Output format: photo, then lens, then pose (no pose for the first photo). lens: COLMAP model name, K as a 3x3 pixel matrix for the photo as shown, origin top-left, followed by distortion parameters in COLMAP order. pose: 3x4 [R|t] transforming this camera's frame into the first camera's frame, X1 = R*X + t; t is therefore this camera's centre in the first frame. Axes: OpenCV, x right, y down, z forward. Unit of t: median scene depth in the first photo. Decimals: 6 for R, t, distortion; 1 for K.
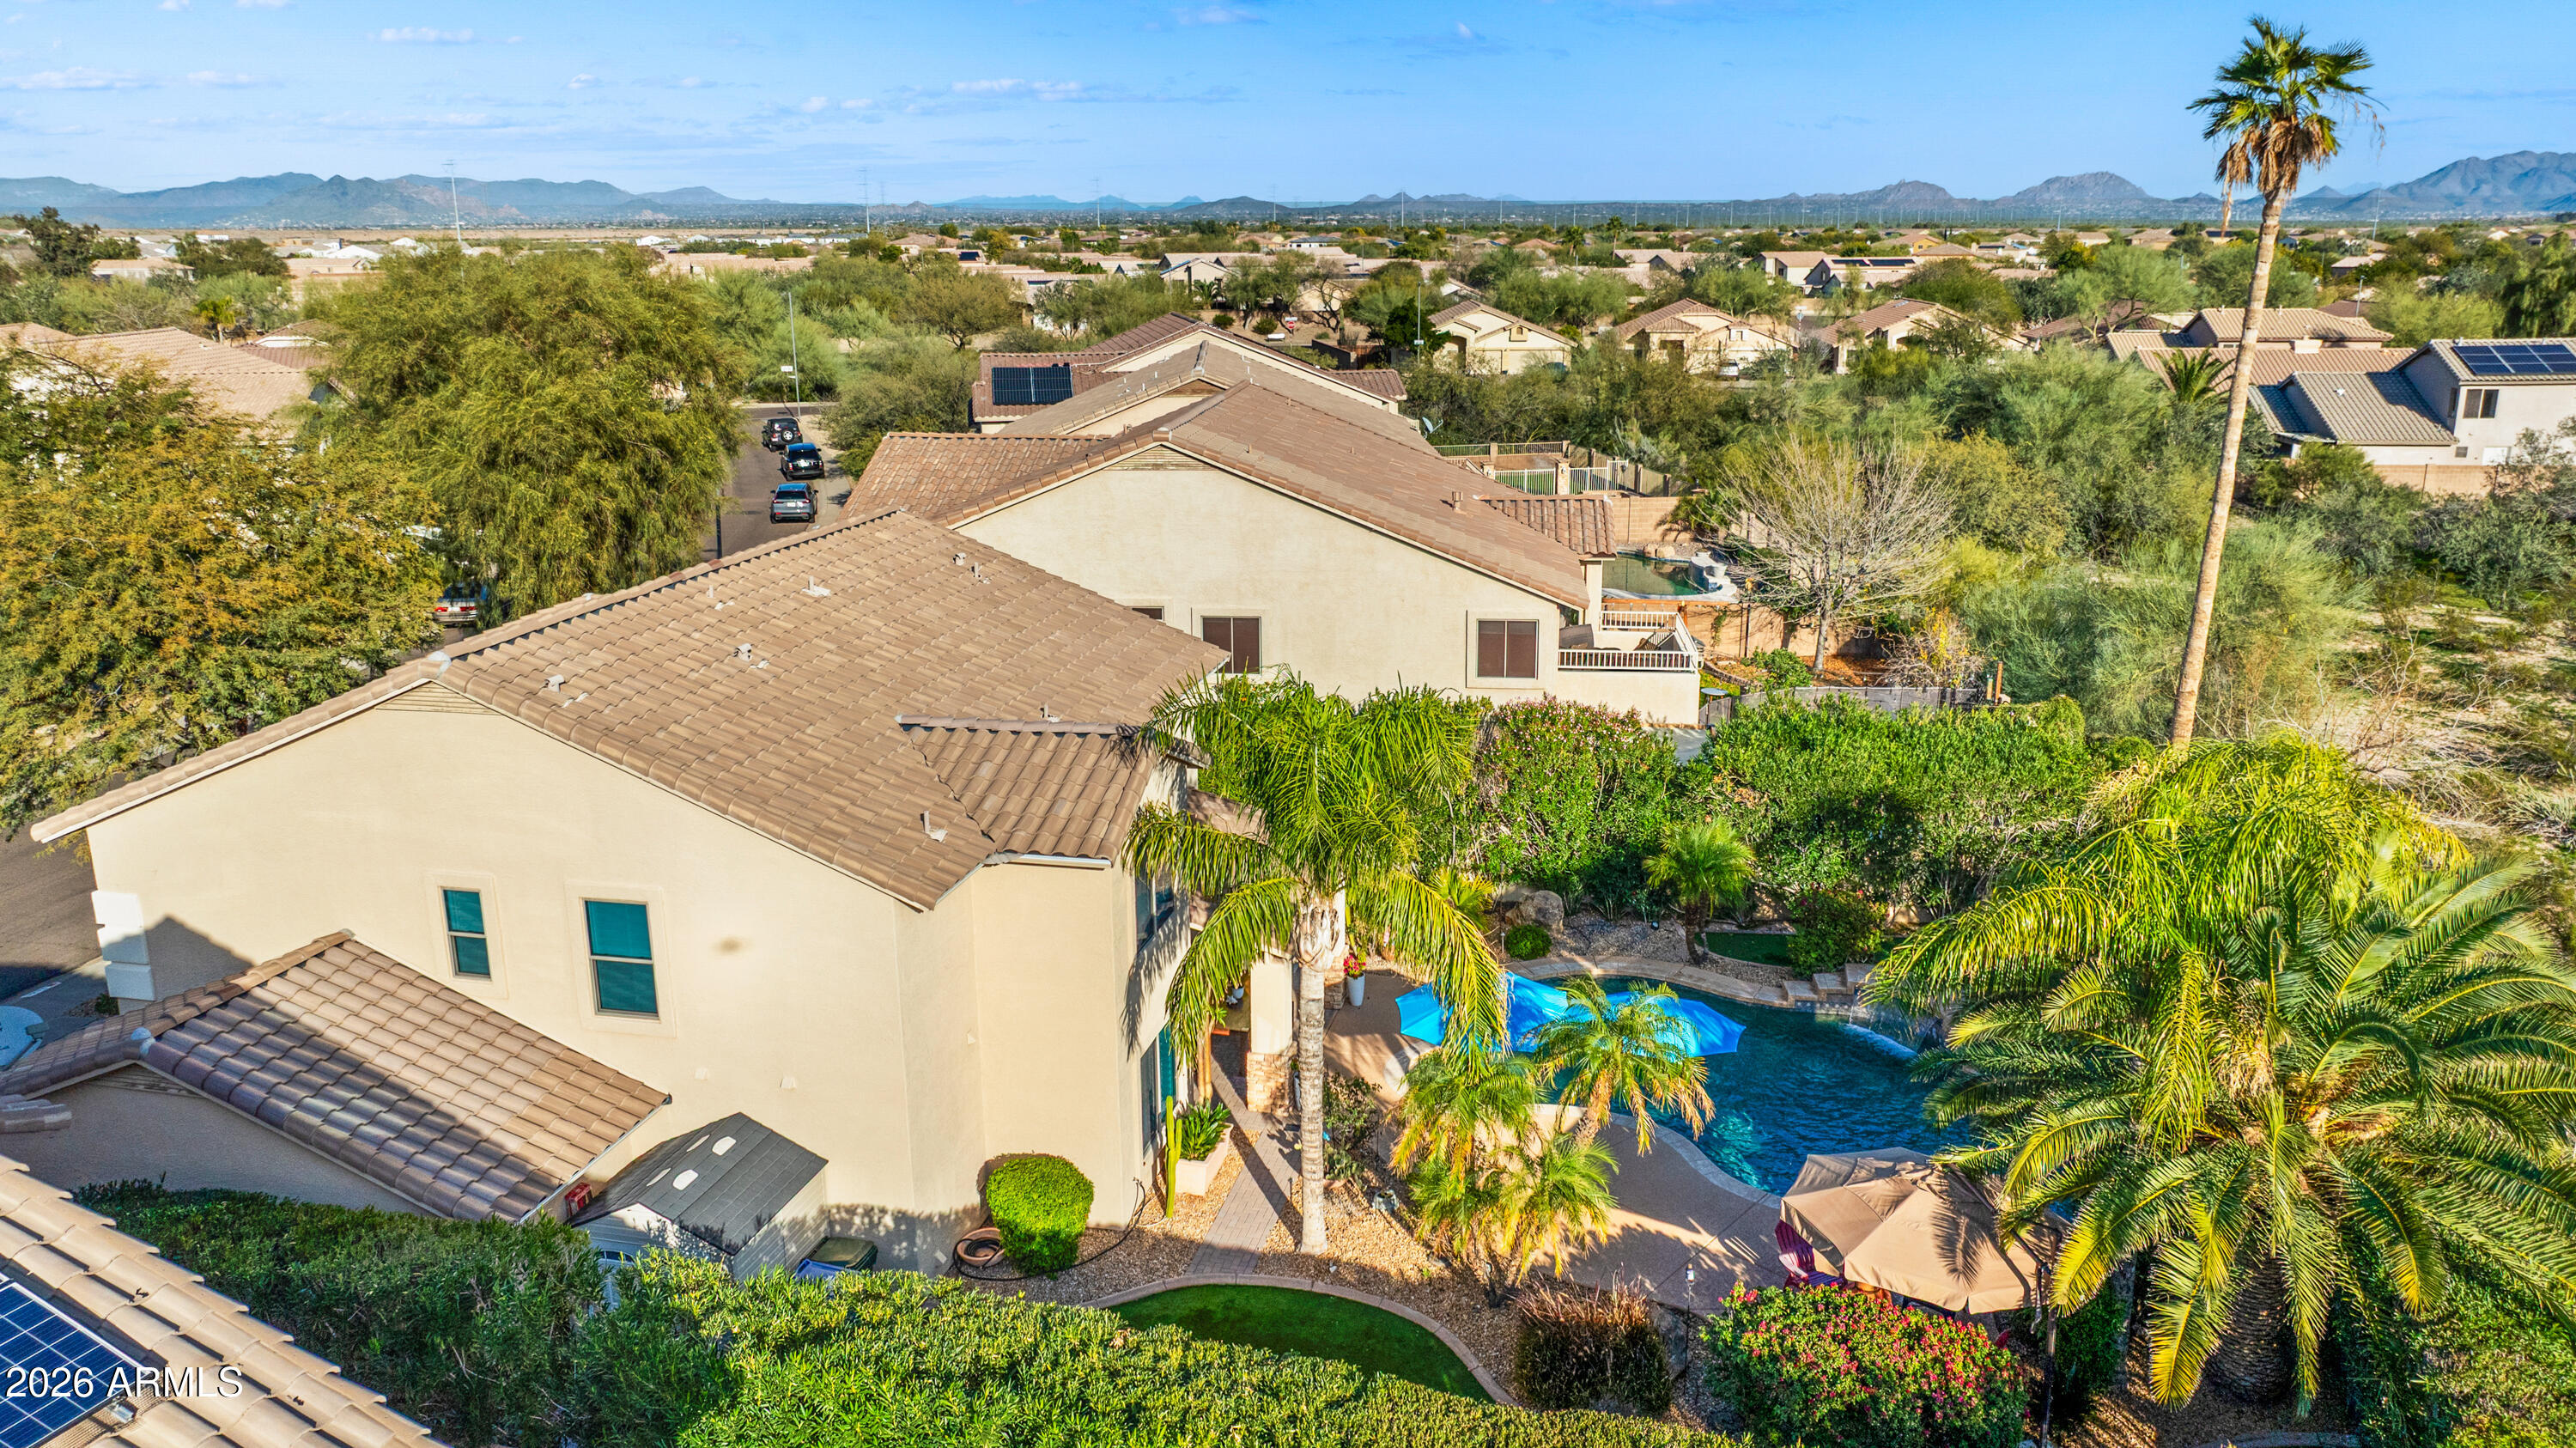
lens RADIAL K [[1851.0, 0, 1273.1], [0, 1851.0, 725.7], [0, 0, 1]] dist [-0.048644, 0.062072]
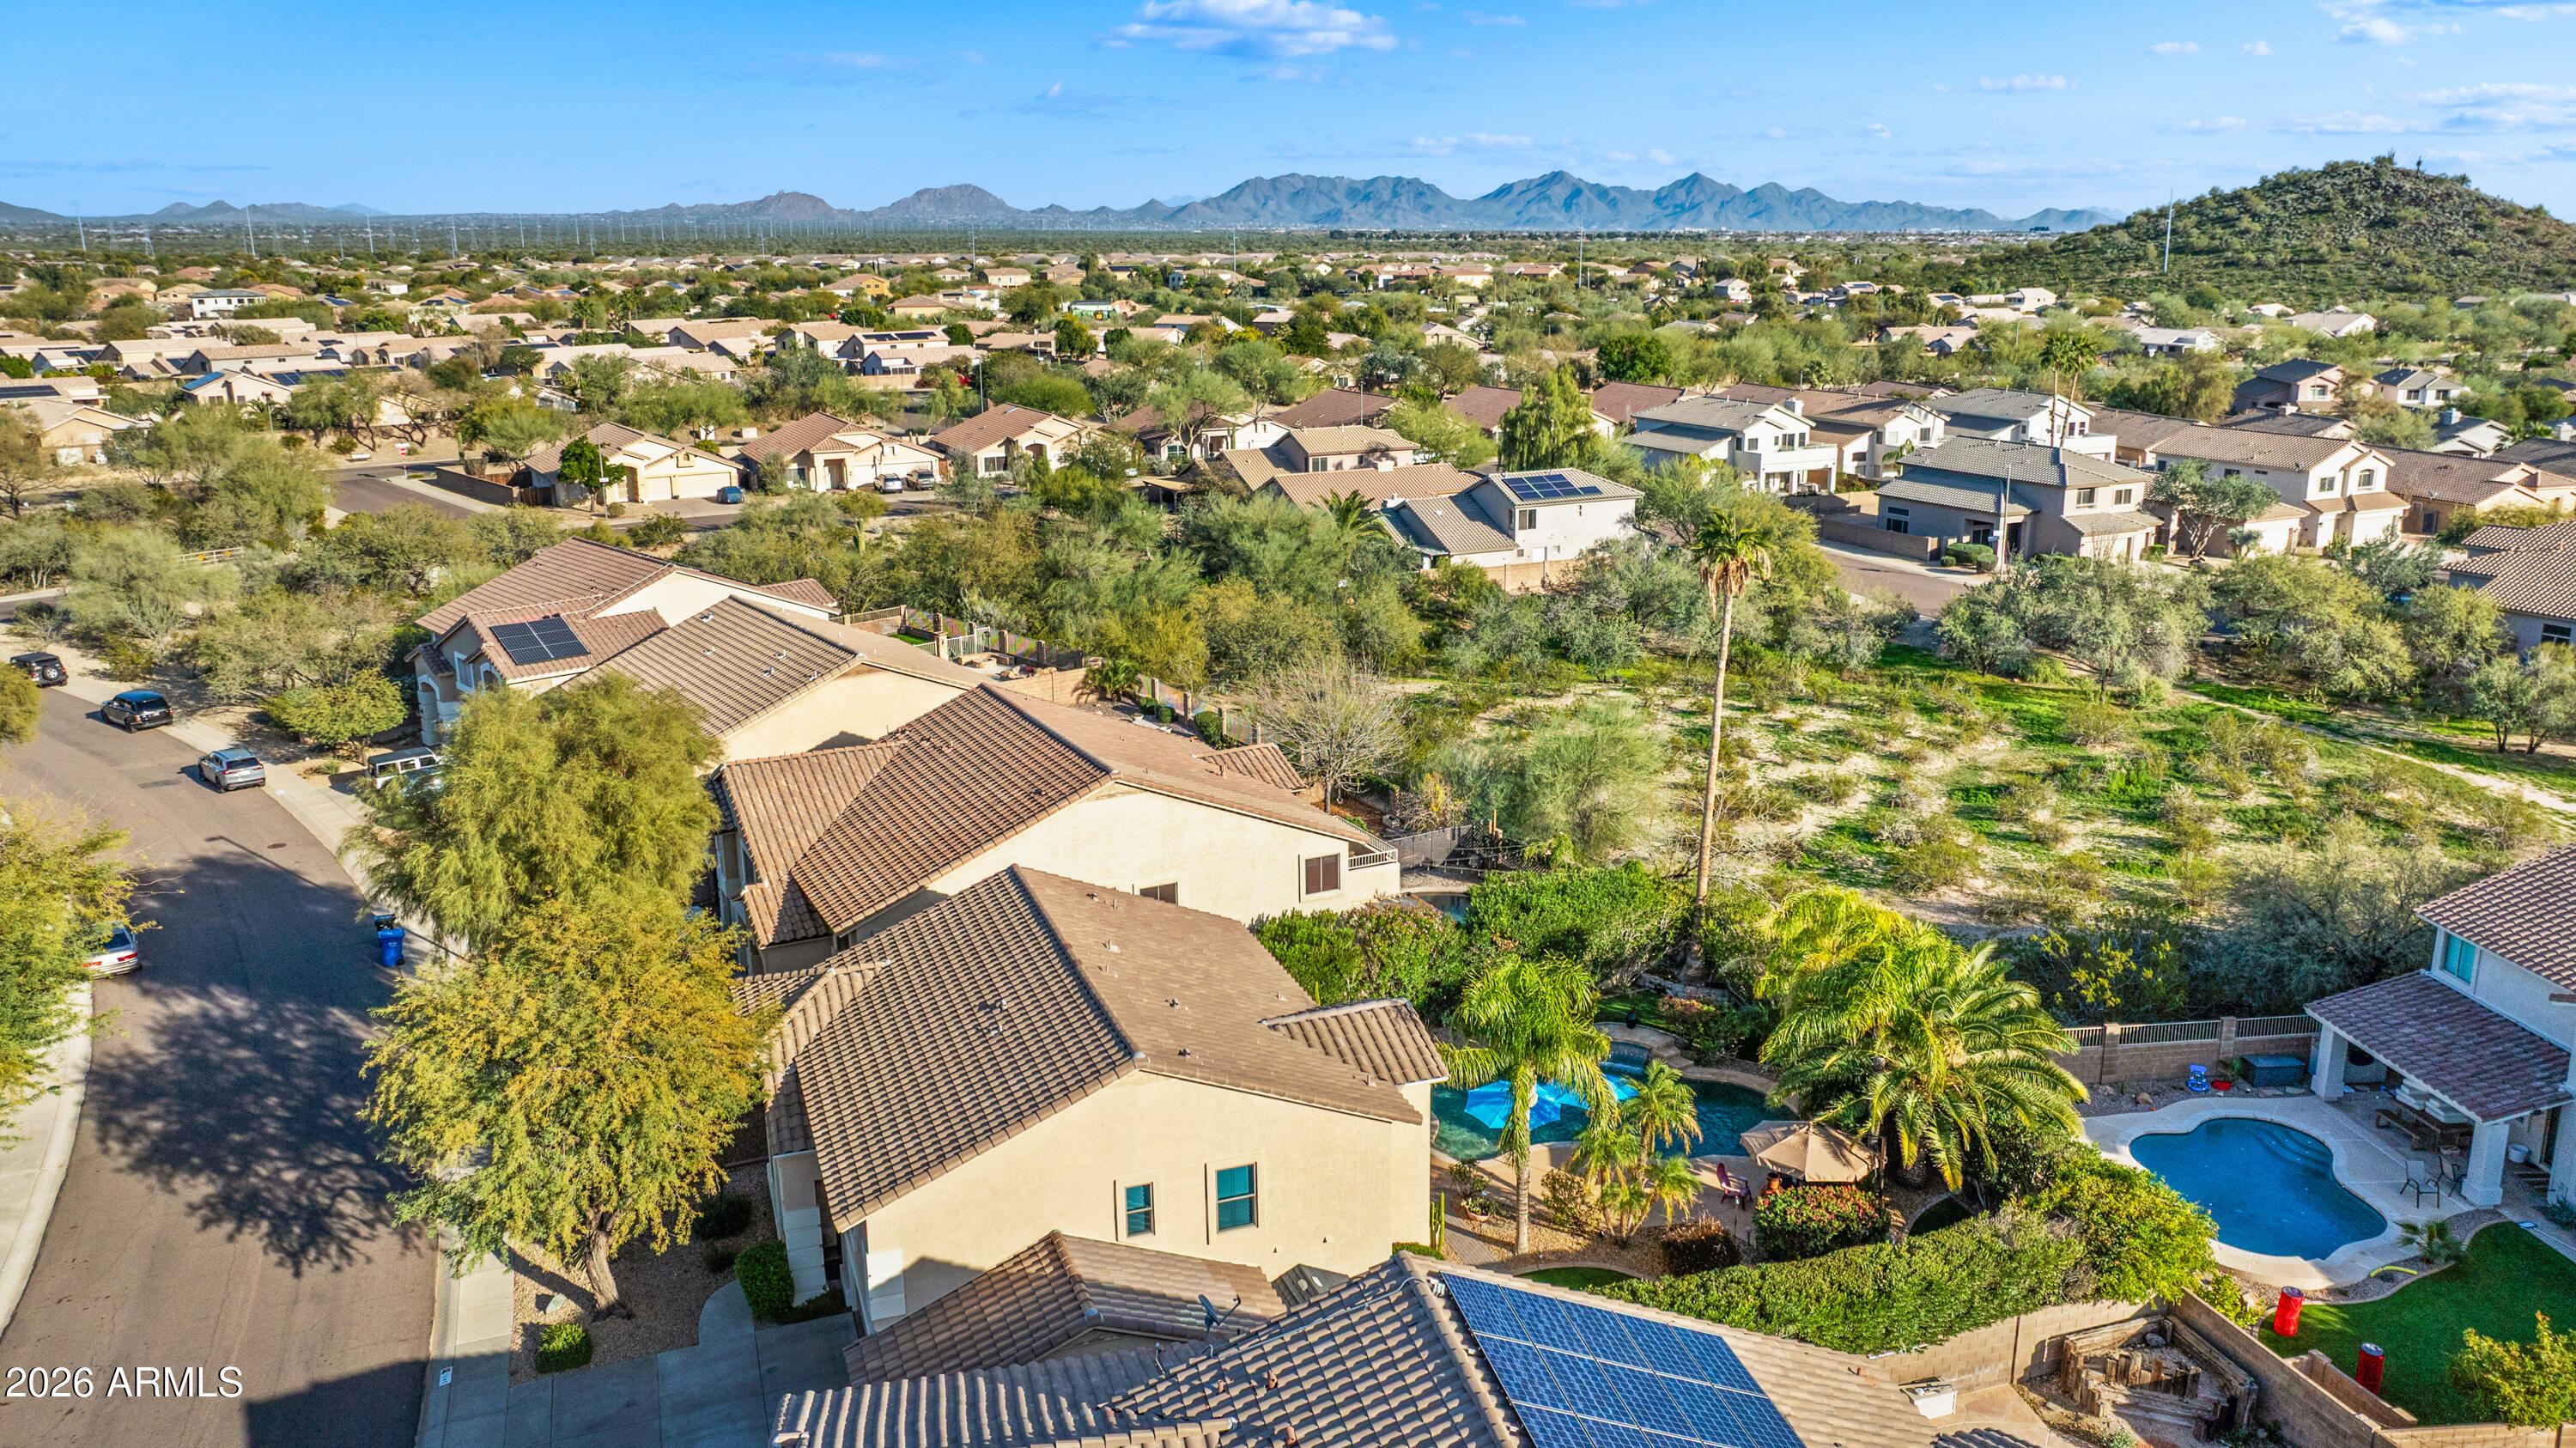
lens RADIAL K [[2022.1, 0, 1200.4], [0, 2022.1, 655.8], [0, 0, 1]] dist [-0.026292, 0.036453]
pose [[0.835312, -0.129945, 0.534199, -0.951142], [0.143474, 0.989519, 0.016356, -0.298920], [-0.530726, 0.062981, 0.845200, -0.456417]]
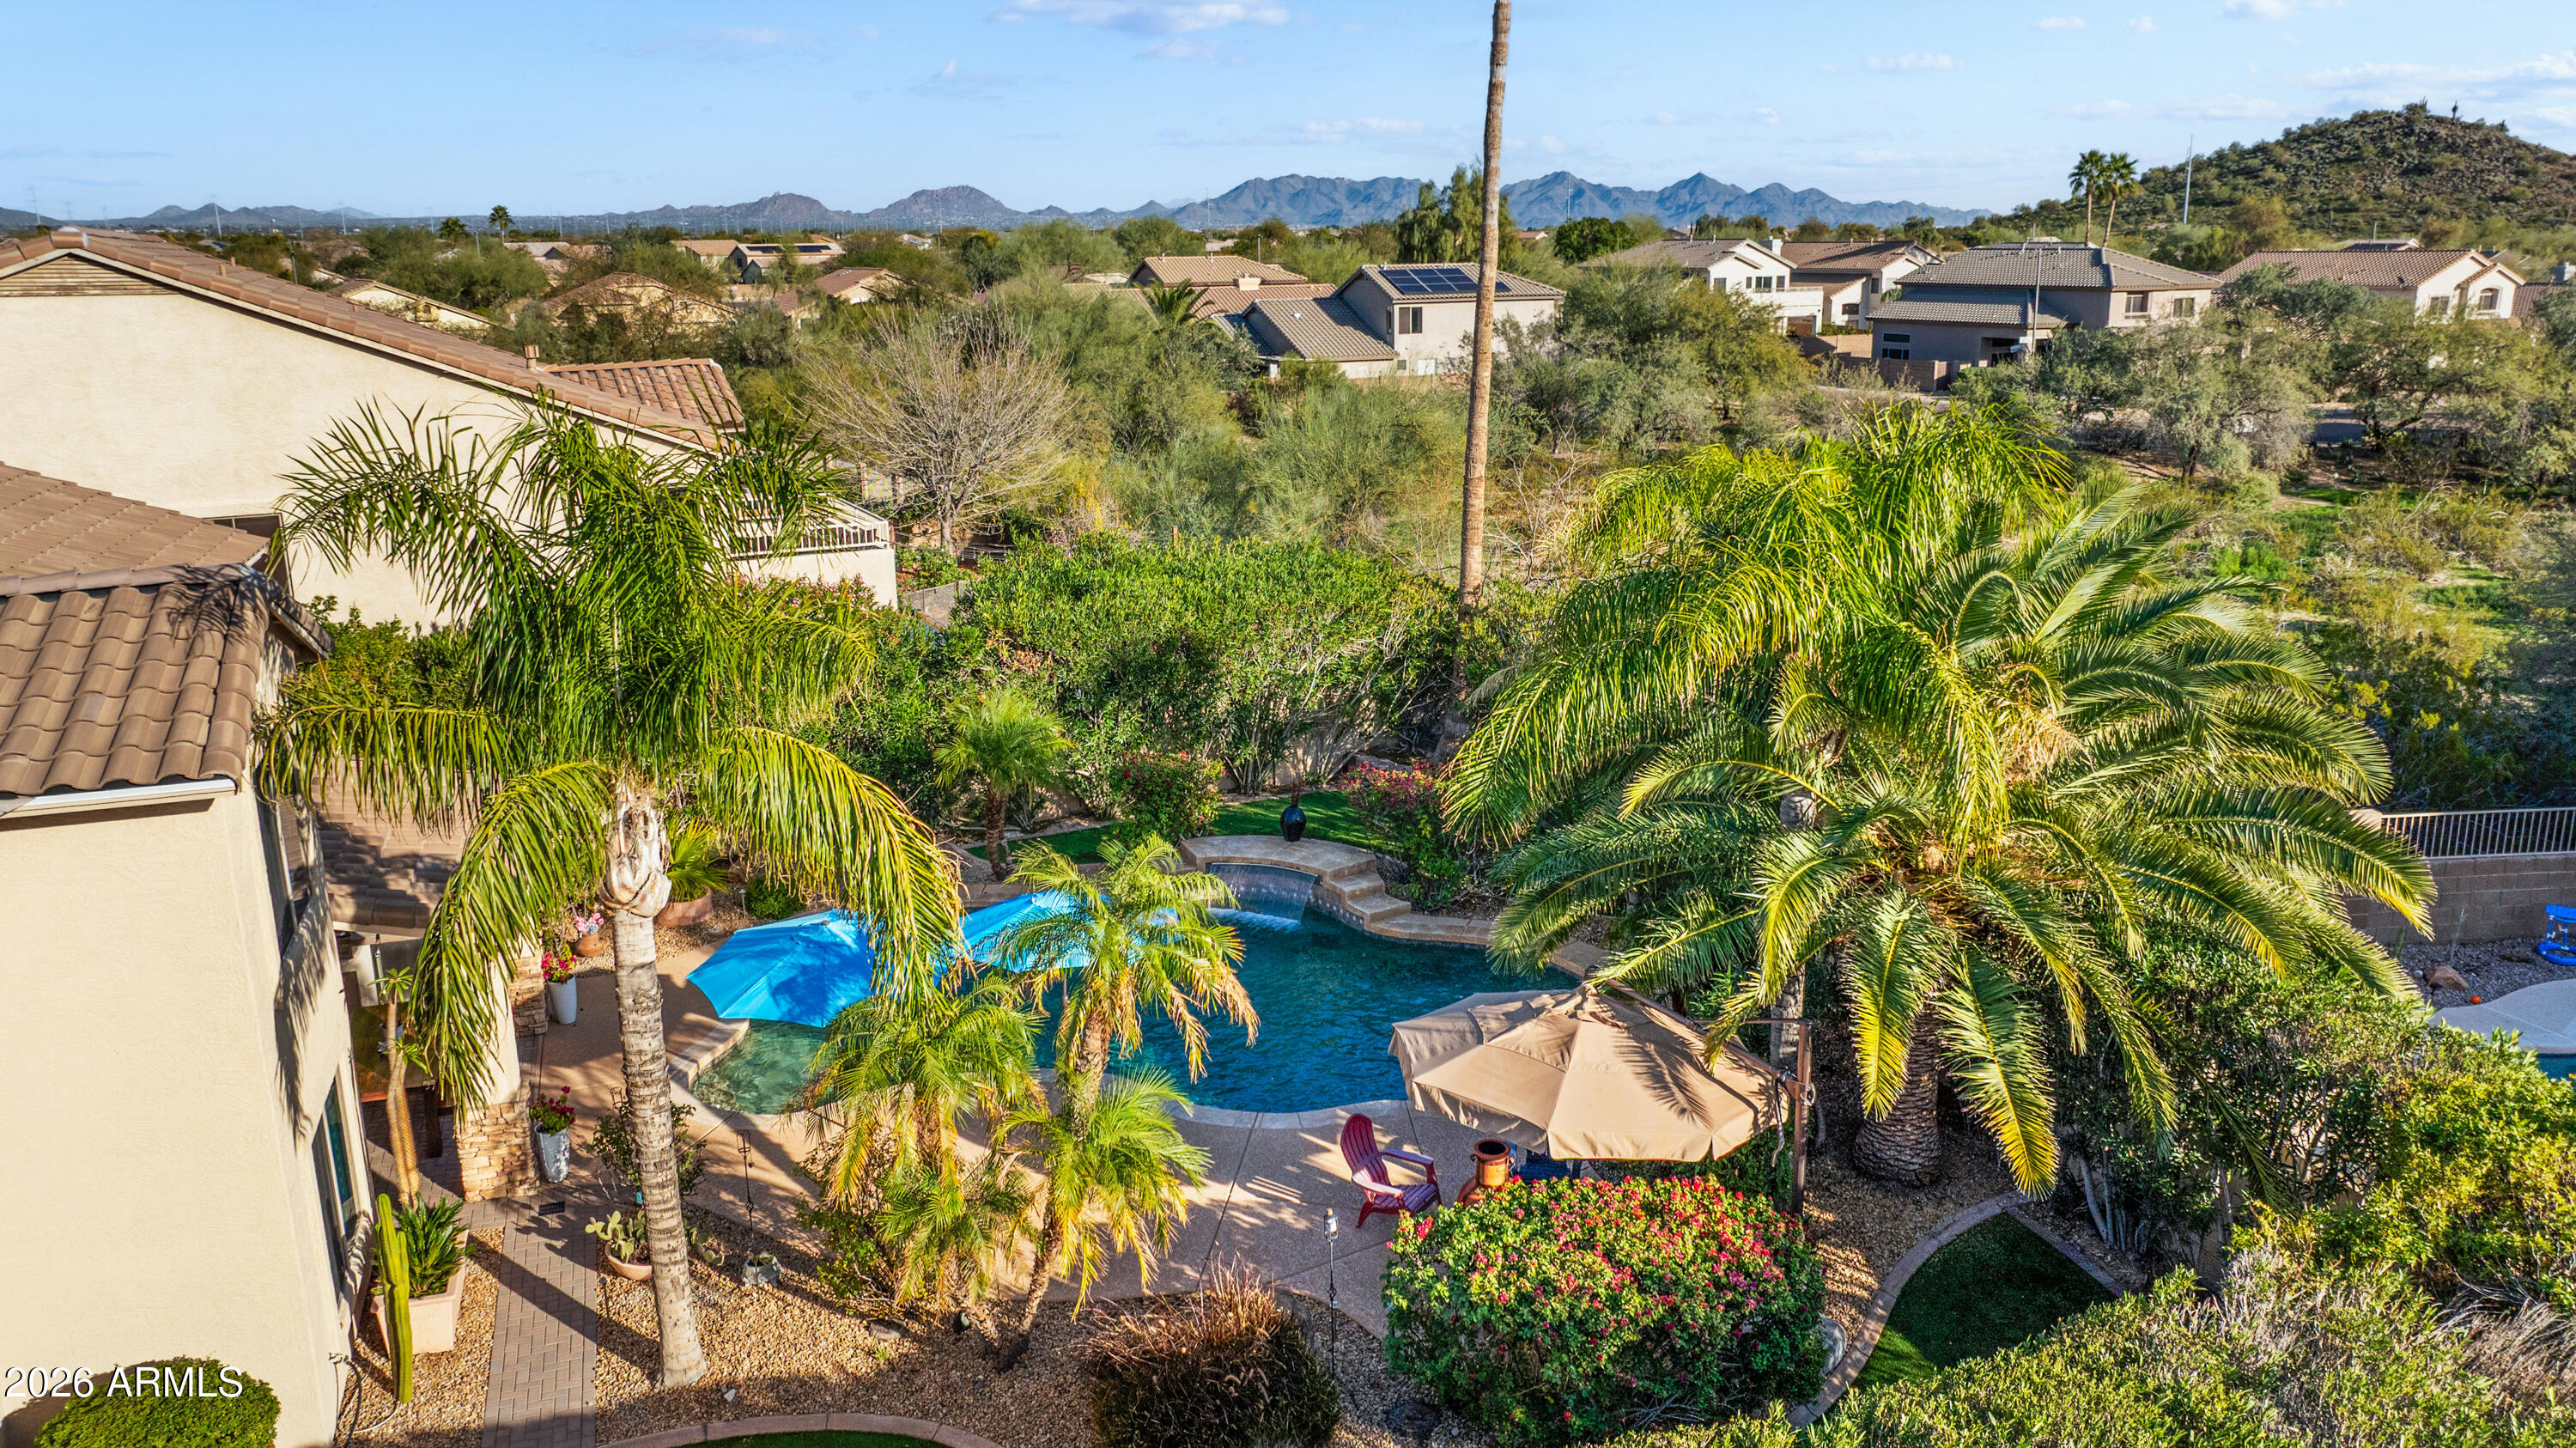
lens RADIAL K [[1851.0, 0, 1273.1], [0, 1851.0, 725.7], [0, 0, 1]] dist [-0.048644, 0.062072]
pose [[0.833946, -0.133331, 0.535496, -0.083636], [0.143063, 0.989433, 0.023559, 0.062015], [-0.532979, 0.056963, 0.844209, 0.273329]]
